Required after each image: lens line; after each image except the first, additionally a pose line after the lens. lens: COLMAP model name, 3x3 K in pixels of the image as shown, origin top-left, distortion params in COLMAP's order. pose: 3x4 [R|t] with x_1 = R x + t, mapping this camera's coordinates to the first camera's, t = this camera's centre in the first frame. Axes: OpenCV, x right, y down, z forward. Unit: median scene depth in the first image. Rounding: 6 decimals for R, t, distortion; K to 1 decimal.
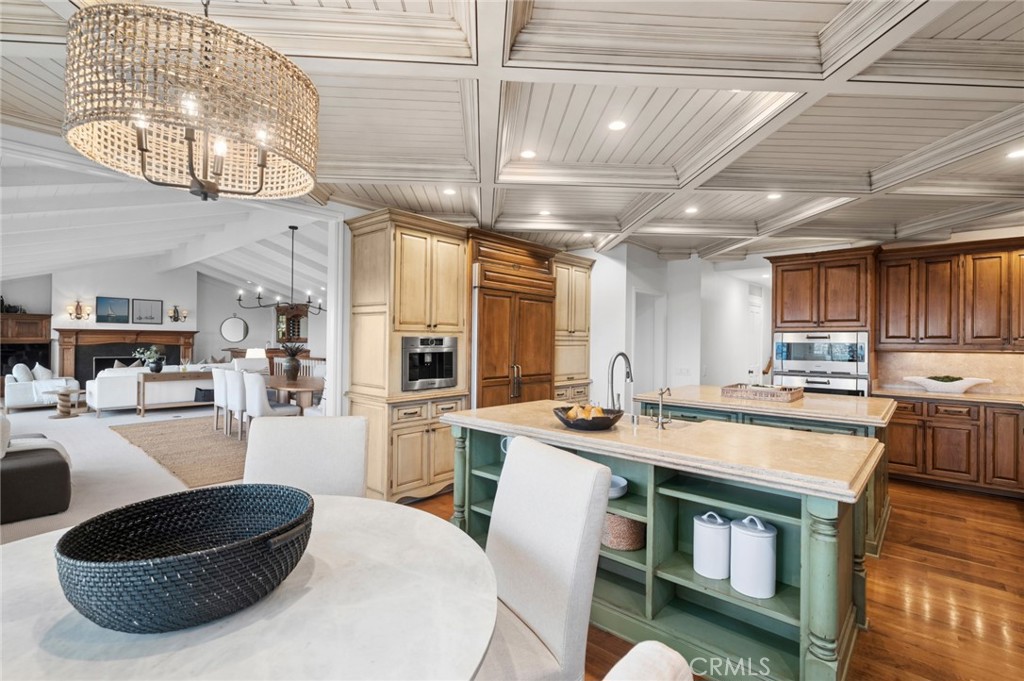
lens RADIAL K [[483.8, 0, 507.1], [0, 483.8, 337.1], [0, 0, 1]] dist [0.010373, 0.000268]
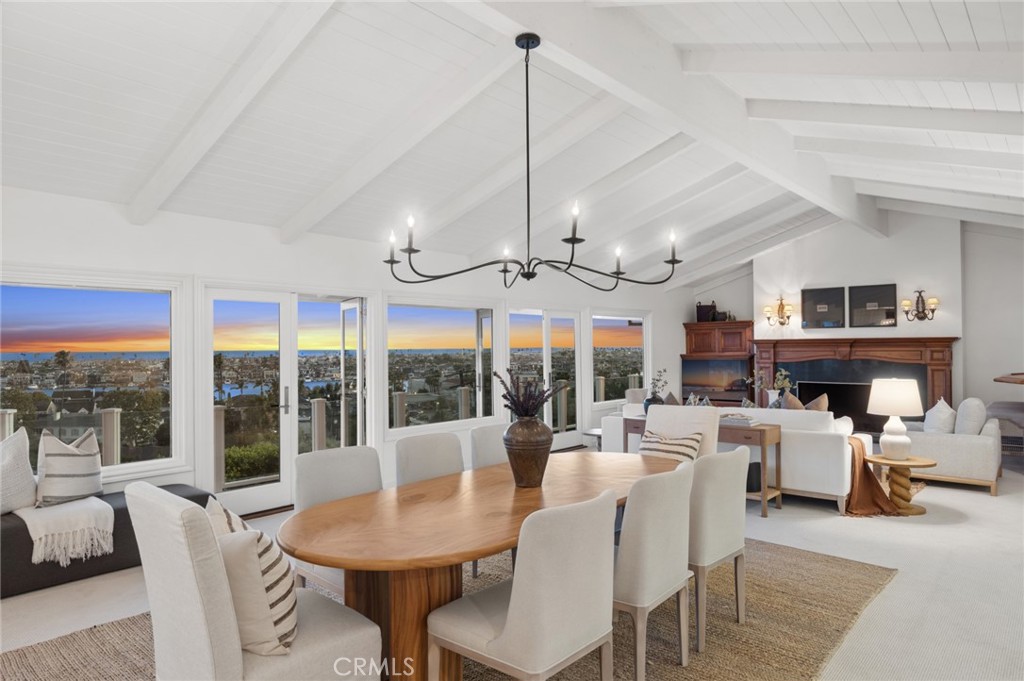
lens RADIAL K [[630.5, 0, 512.2], [0, 630.5, 344.8], [0, 0, 1]] dist [0.002301, 0.002236]
pose [[0.020915, -0.012719, -0.999700, 0.006159], [0.010089, 0.999871, -0.012510, -0.001007], [0.999730, -0.009824, 0.021041, 0.591910]]
